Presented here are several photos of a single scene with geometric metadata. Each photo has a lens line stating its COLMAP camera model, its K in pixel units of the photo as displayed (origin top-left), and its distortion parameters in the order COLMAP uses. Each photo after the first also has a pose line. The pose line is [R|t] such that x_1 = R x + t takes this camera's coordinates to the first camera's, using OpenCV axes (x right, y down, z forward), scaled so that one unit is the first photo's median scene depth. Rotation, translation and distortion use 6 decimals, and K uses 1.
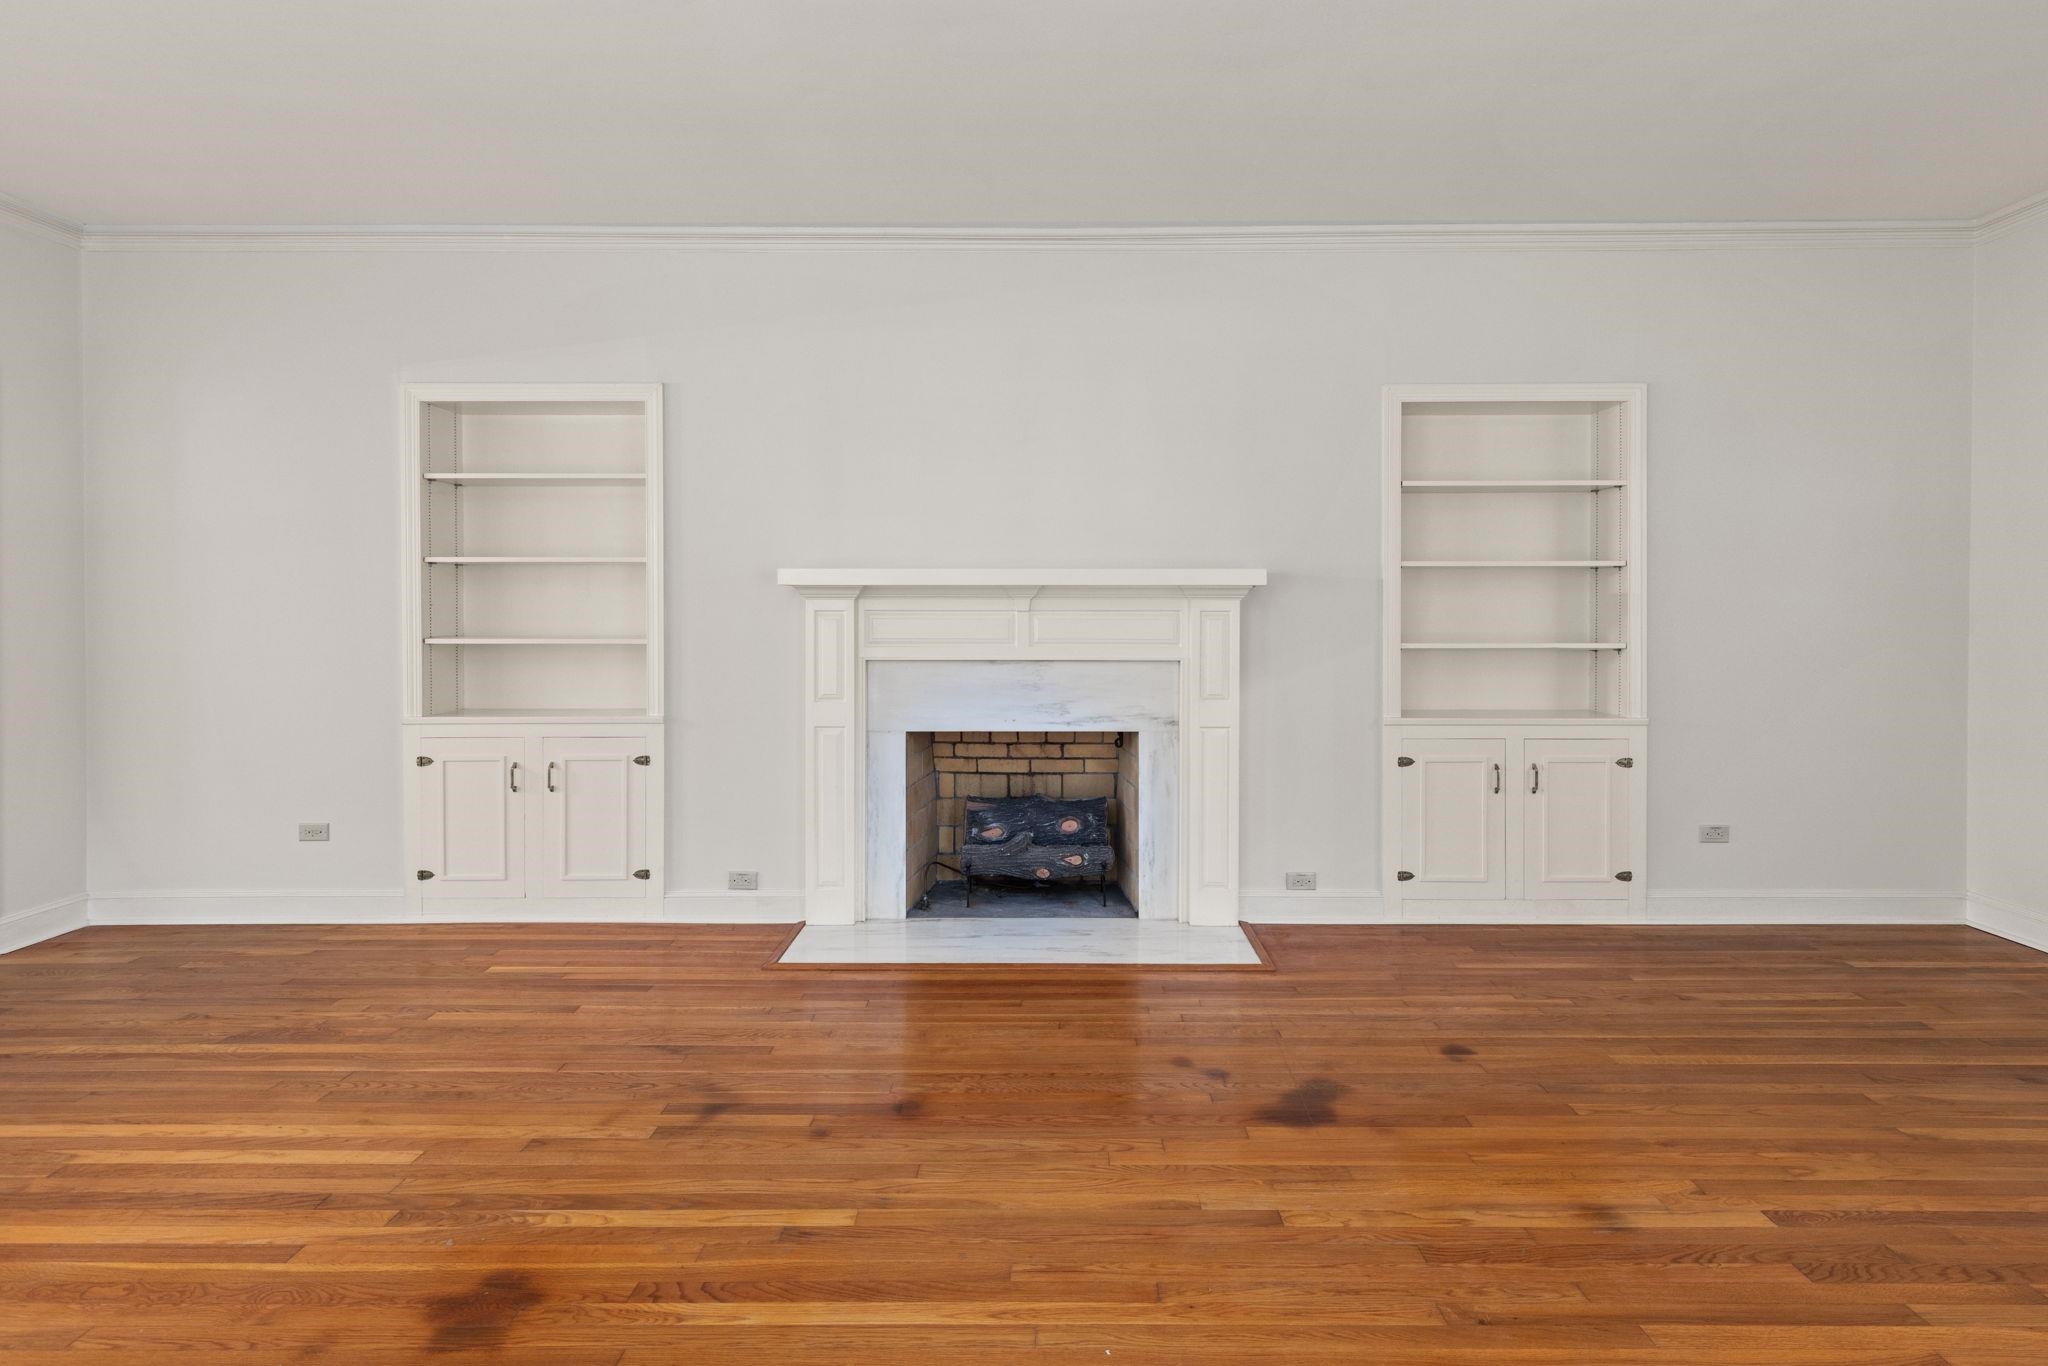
lens RADIAL K [[1046.3, 0, 1068.6], [0, 1046.3, 607.8], [0, 0, 1]] dist [0.001900, 0.000430]
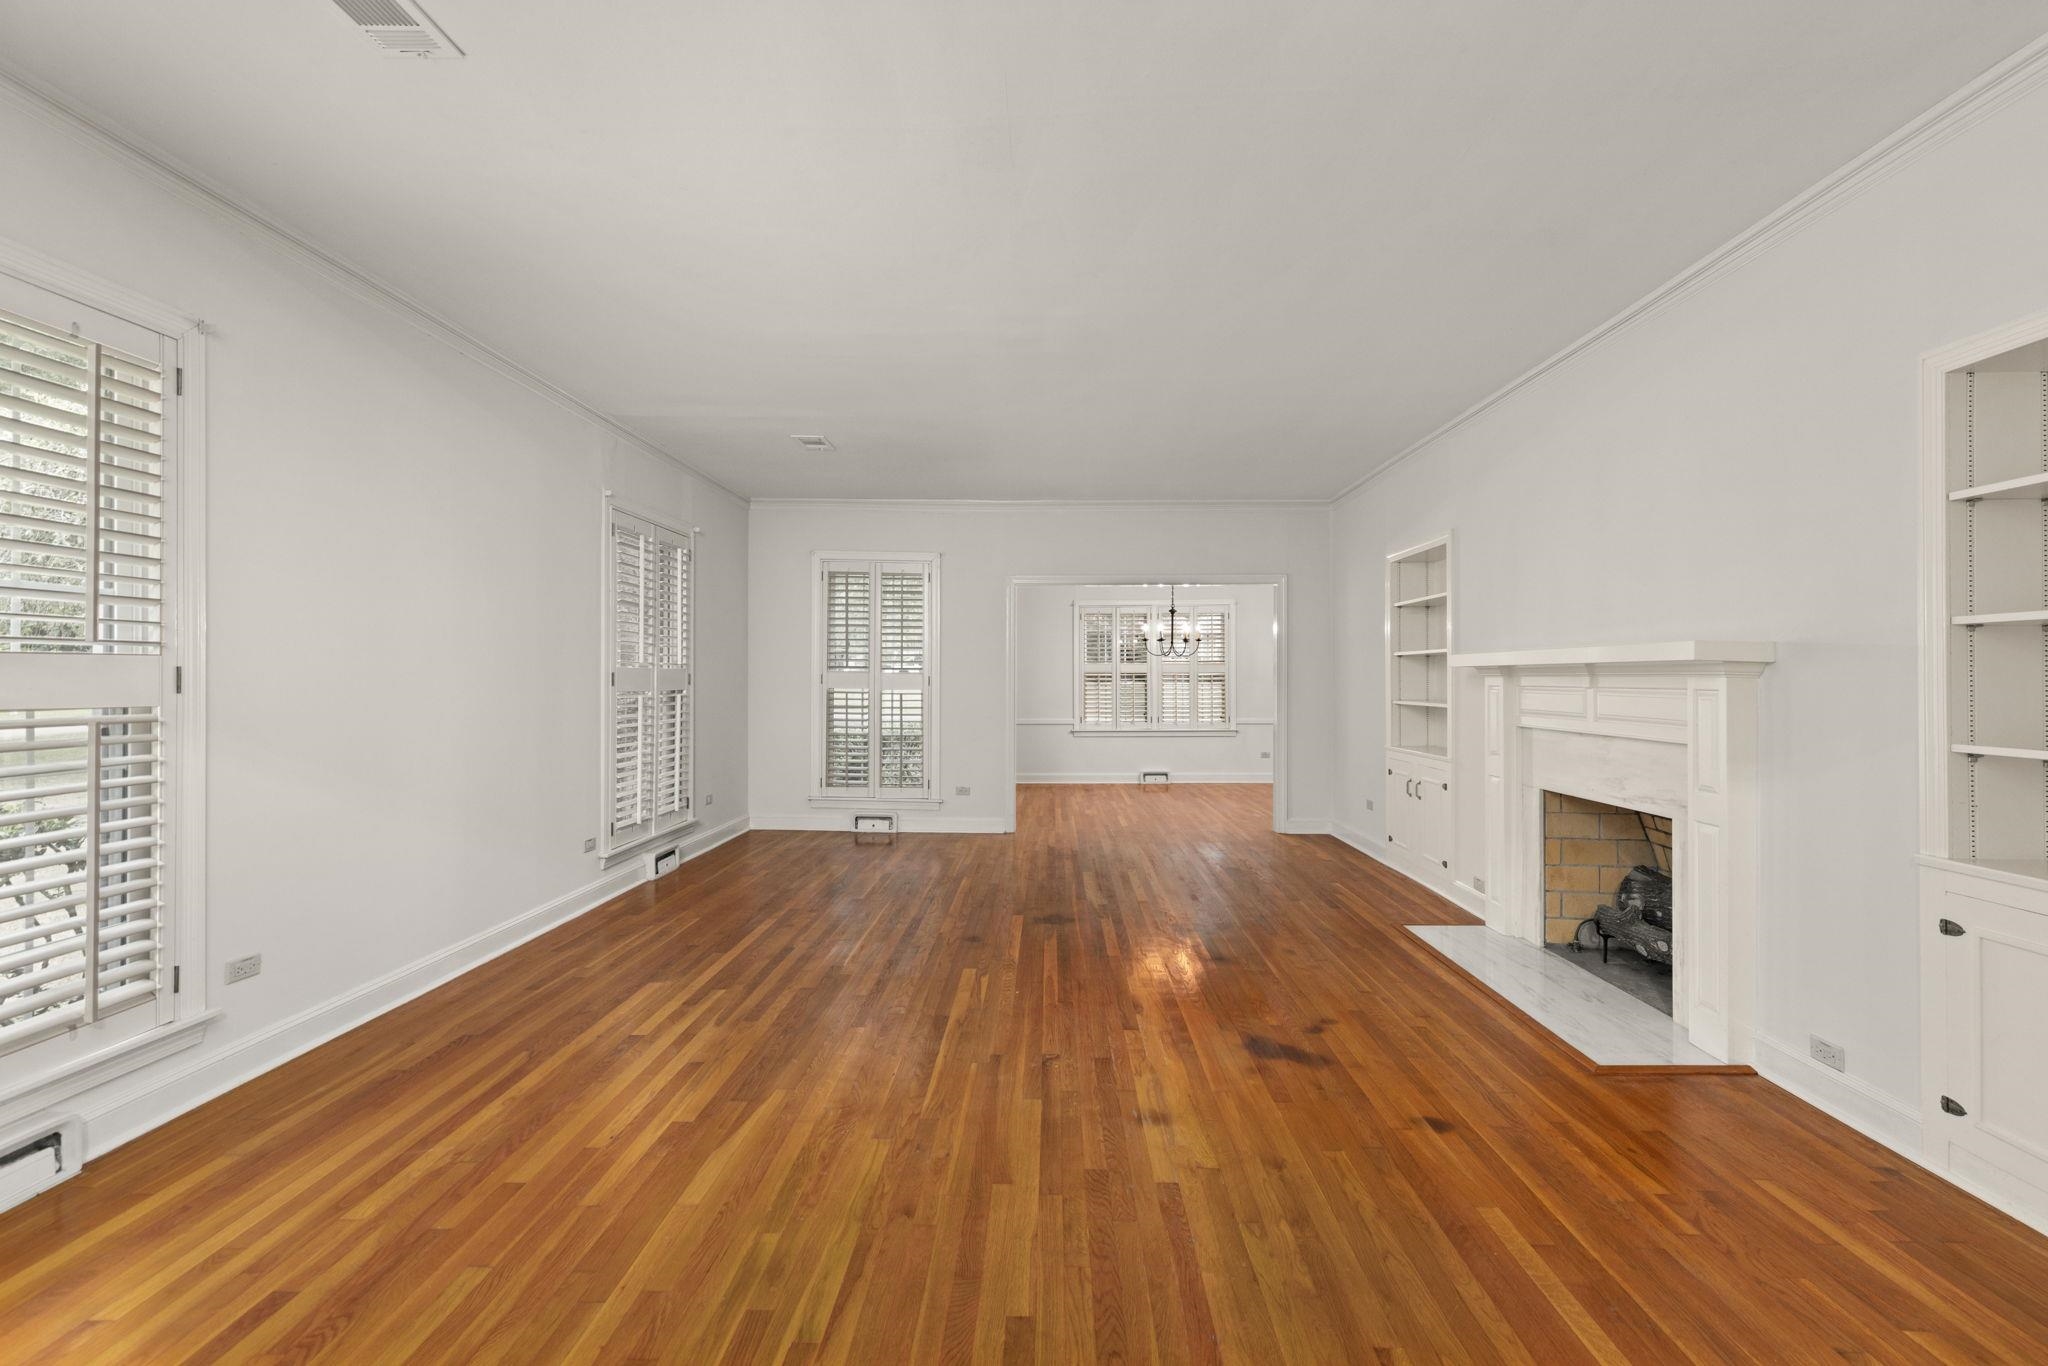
lens RADIAL K [[913.1, 0, 1015.7], [0, 913.1, 678.2], [0, 0, 1]] dist [-0.003286, -0.000490]
pose [[-0.035650, 0.000234, -0.999364, 1.134434], [-0.007071, 0.999975, 0.000487, -0.004117], [0.999339, 0.007084, -0.035648, 0.559148]]
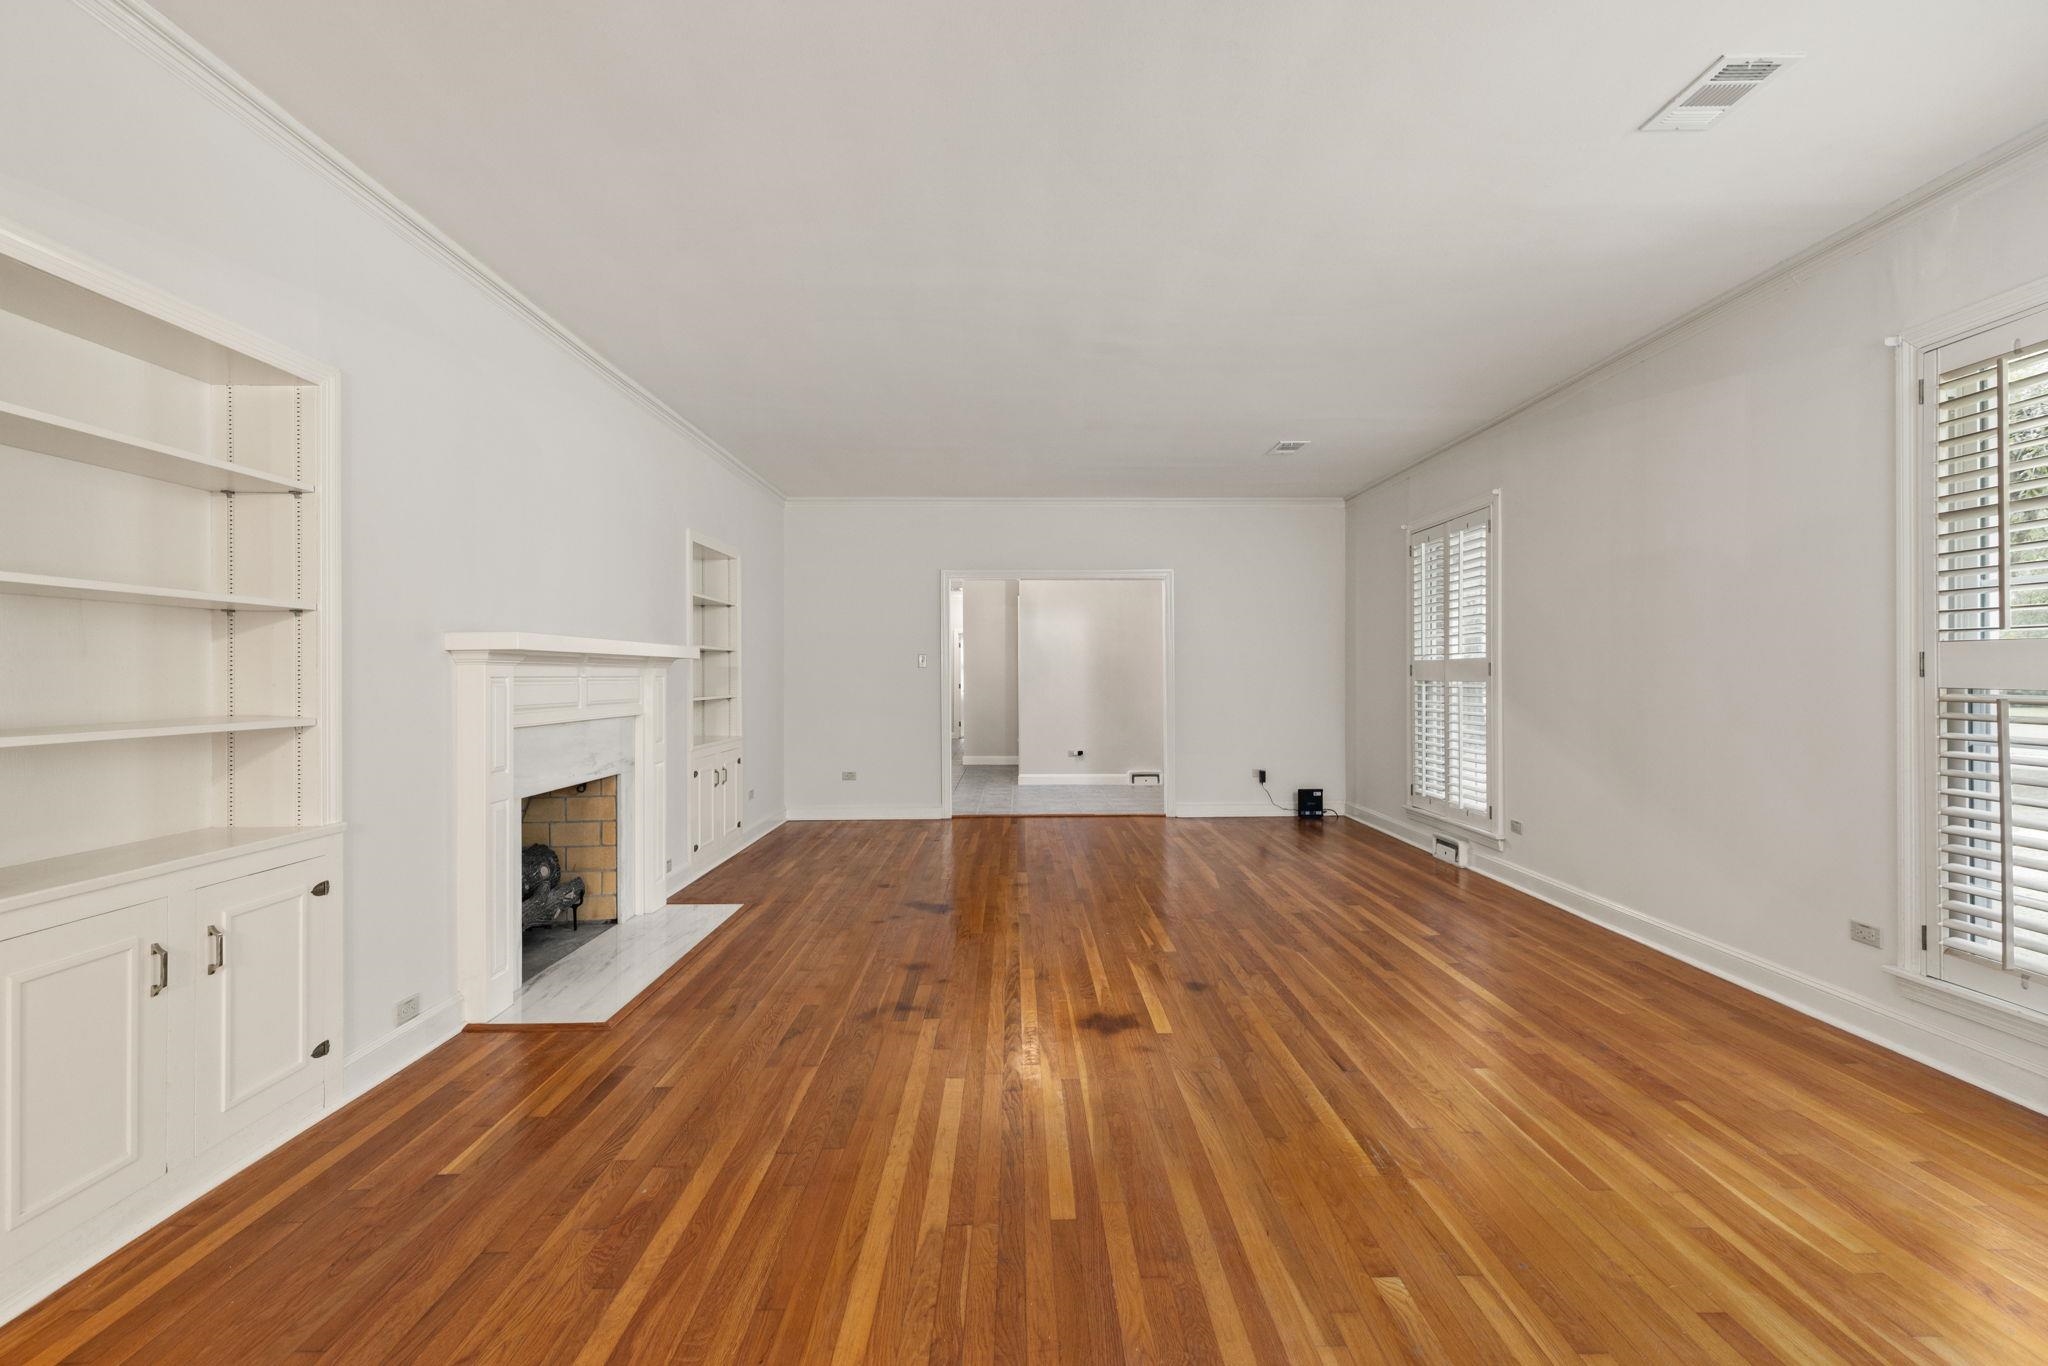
lens RADIAL K [[913.1, 0, 1025.9], [0, 913.1, 675.6], [0, 0, 1]] dist [-0.003286, -0.000490]
pose [[-0.006792, -0.004081, 0.999969, -1.308317], [0.009859, 0.999943, 0.004148, 0.003285], [-0.999928, 0.009887, -0.006751, 0.666915]]
